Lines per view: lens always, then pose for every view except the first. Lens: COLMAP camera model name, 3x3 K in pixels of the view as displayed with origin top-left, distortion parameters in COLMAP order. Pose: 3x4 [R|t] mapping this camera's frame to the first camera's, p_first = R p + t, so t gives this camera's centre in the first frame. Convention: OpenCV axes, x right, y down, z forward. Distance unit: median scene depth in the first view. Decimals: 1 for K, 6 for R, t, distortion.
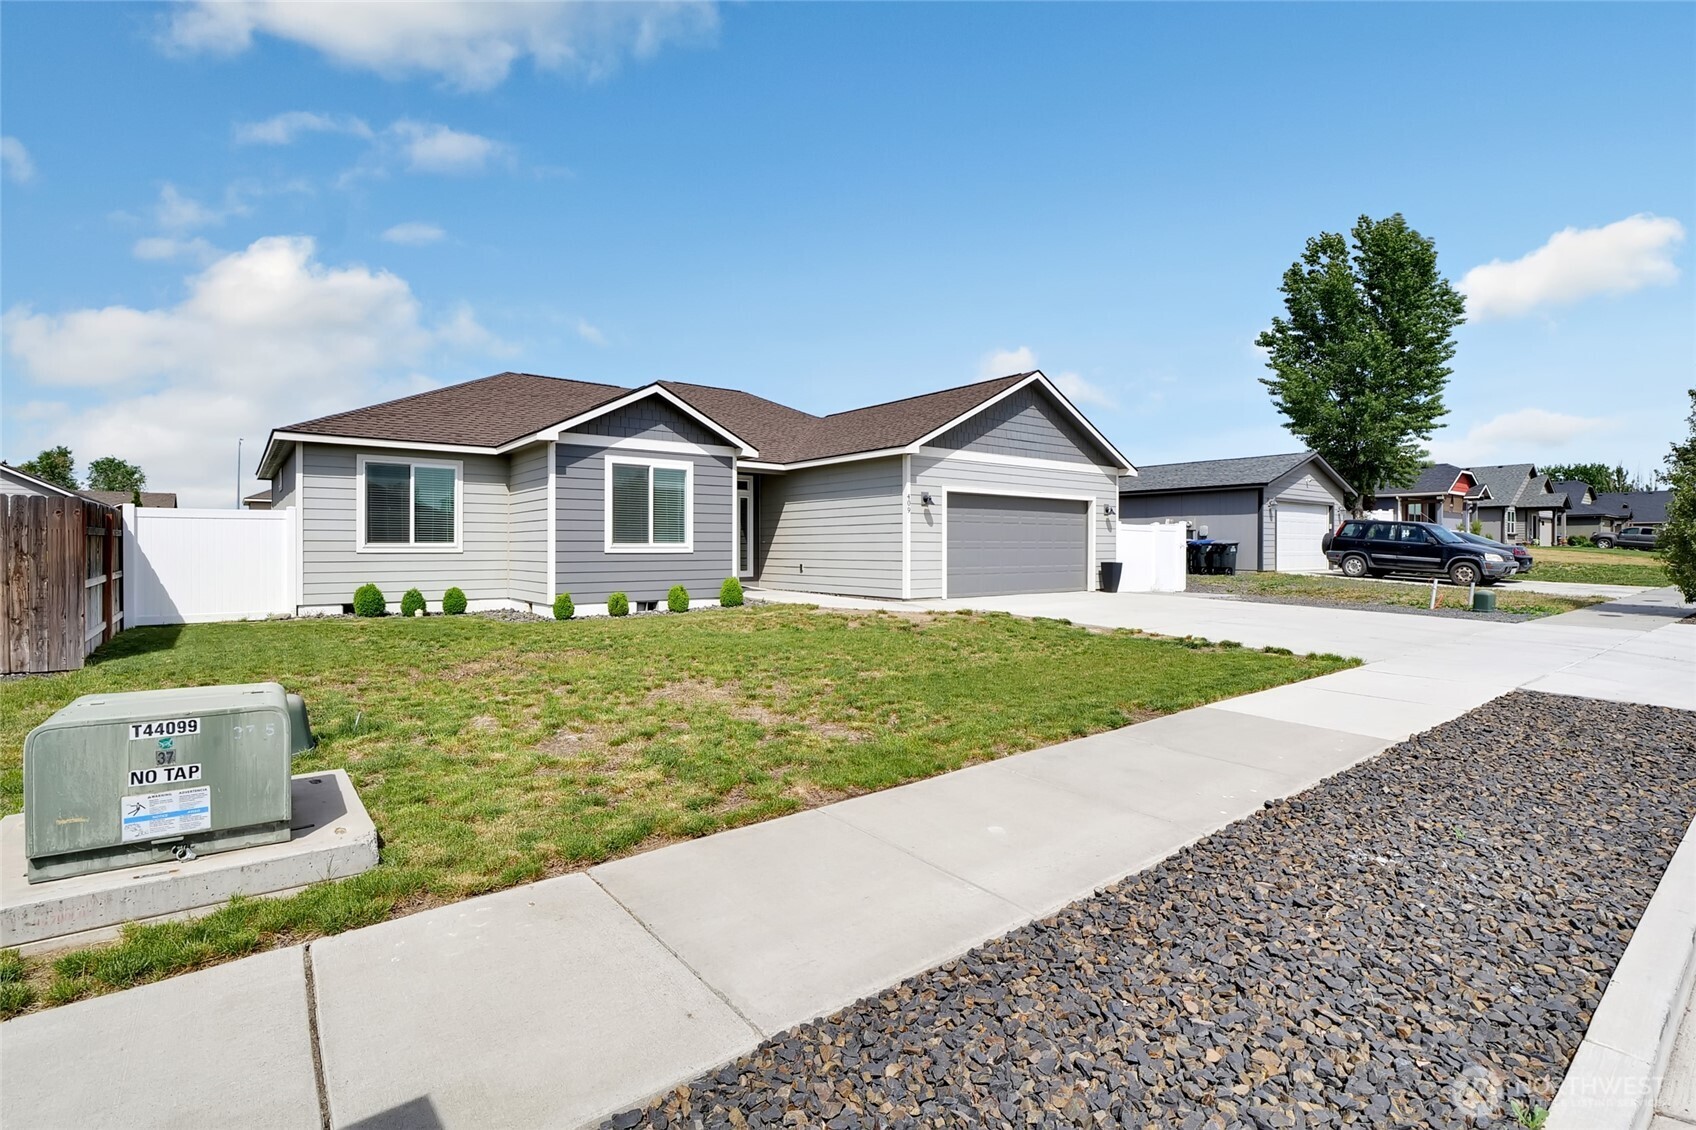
lens RADIAL K [[791.5, 0, 842.5], [0, 791.5, 551.8], [0, 0, 1]] dist [-0.007433, -0.000066]
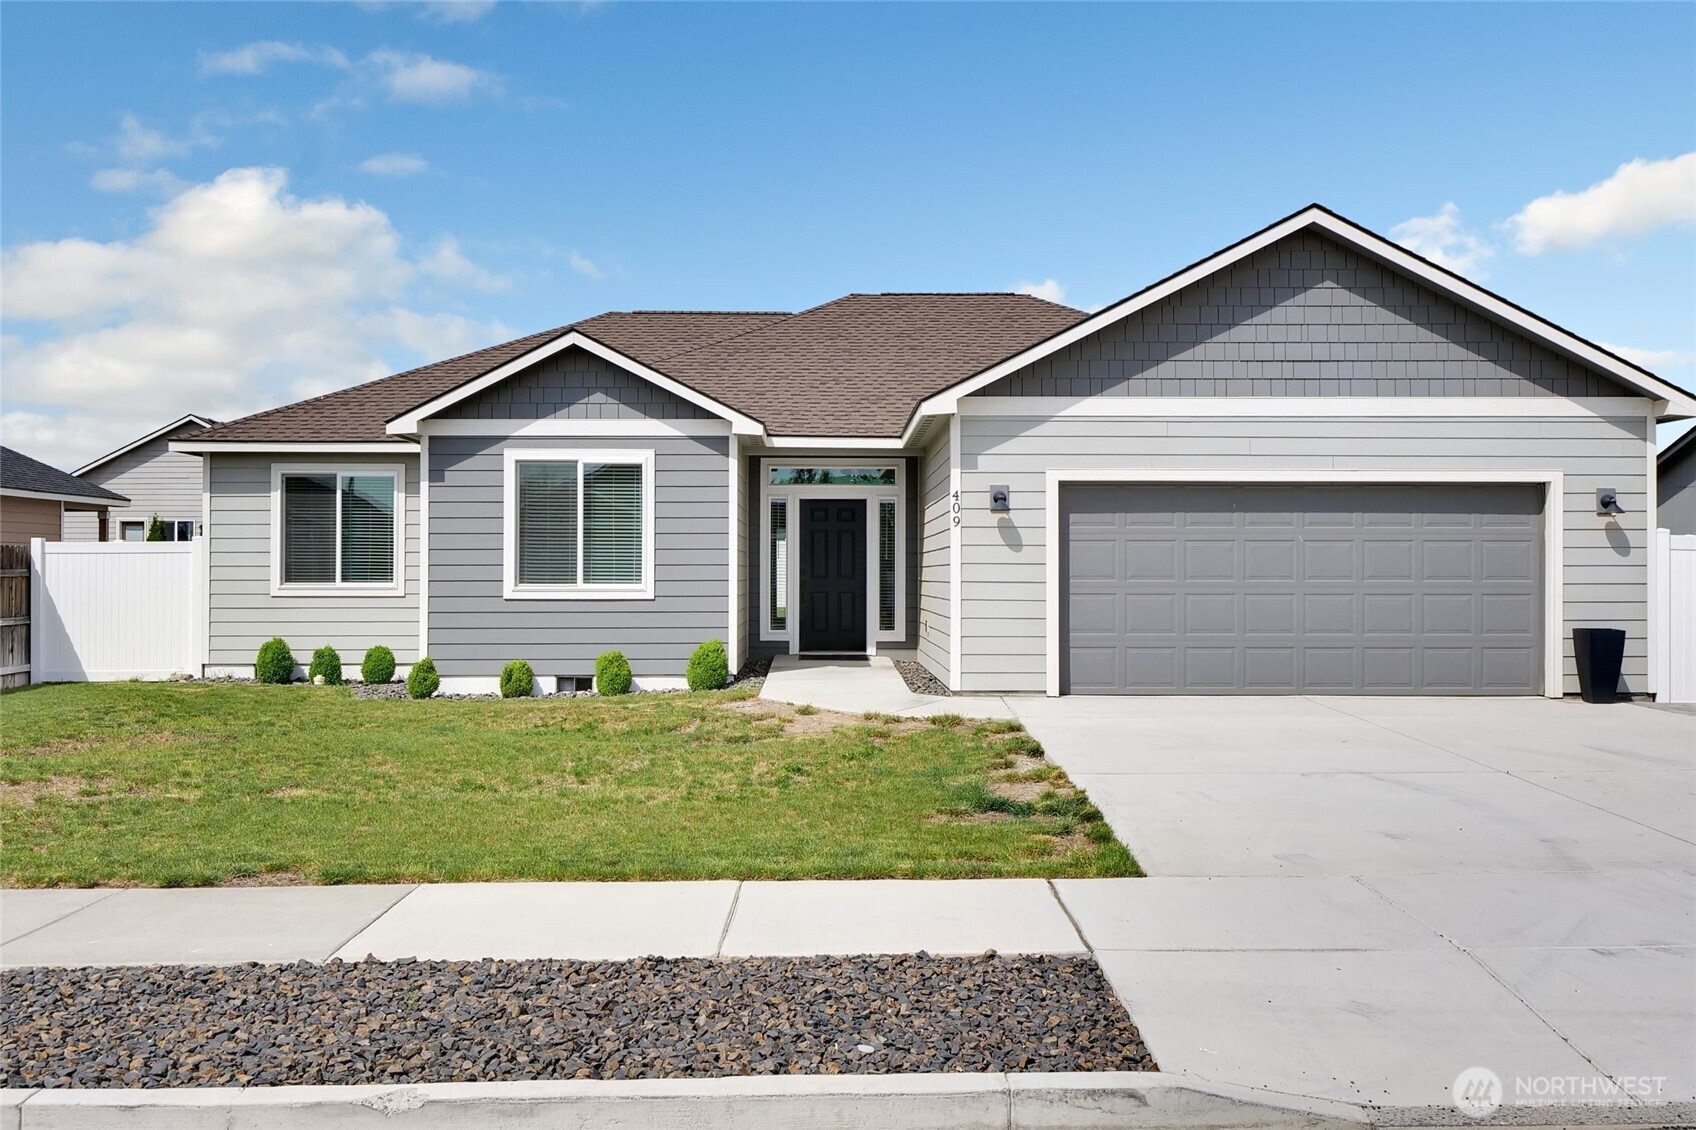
lens RADIAL K [[1588.7, 0, 837.0], [0, 1588.7, 558.3], [0, 0, 1]] dist [0.056890, -0.128888]
pose [[0.795633, -0.006683, -0.605742, 0.657450], [-0.003600, 0.999869, -0.015760, -0.011316], [0.605768, 0.014720, 0.795505, 0.114796]]
